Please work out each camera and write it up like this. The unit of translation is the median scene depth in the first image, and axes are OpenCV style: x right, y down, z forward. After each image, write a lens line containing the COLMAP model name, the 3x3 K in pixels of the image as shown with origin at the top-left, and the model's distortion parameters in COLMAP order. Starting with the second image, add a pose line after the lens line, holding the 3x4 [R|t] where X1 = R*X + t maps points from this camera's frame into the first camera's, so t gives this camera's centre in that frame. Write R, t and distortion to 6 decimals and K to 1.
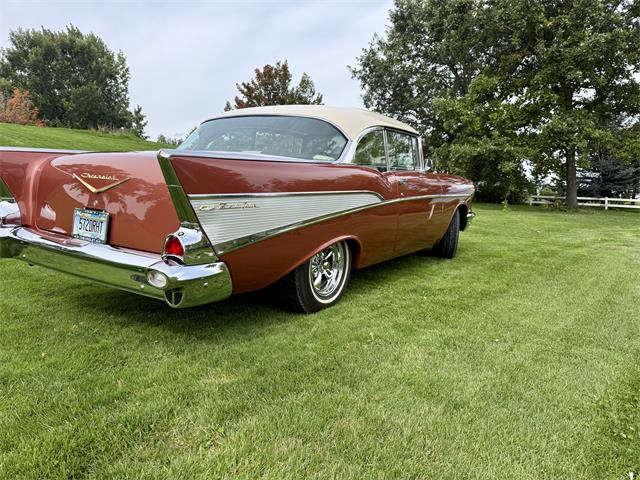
lens RADIAL K [[444.8, 0, 318.0], [0, 444.8, 241.6], [0, 0, 1]] dist [0.113557, -0.159113]
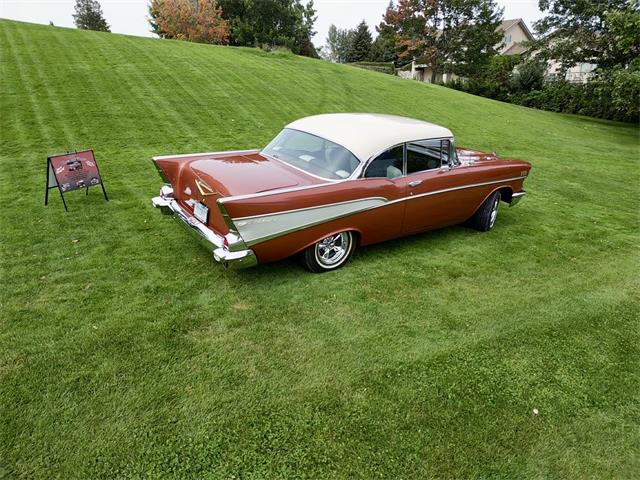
lens RADIAL K [[444.8, 0, 318.0], [0, 444.8, 241.6], [0, 0, 1]] dist [0.113557, -0.159113]
pose [[0.932895, 0.157457, -0.323903, 0.495227], [-0.078123, 0.966423, 0.244793, -0.352387], [0.351572, -0.203062, 0.913872, -0.485019]]
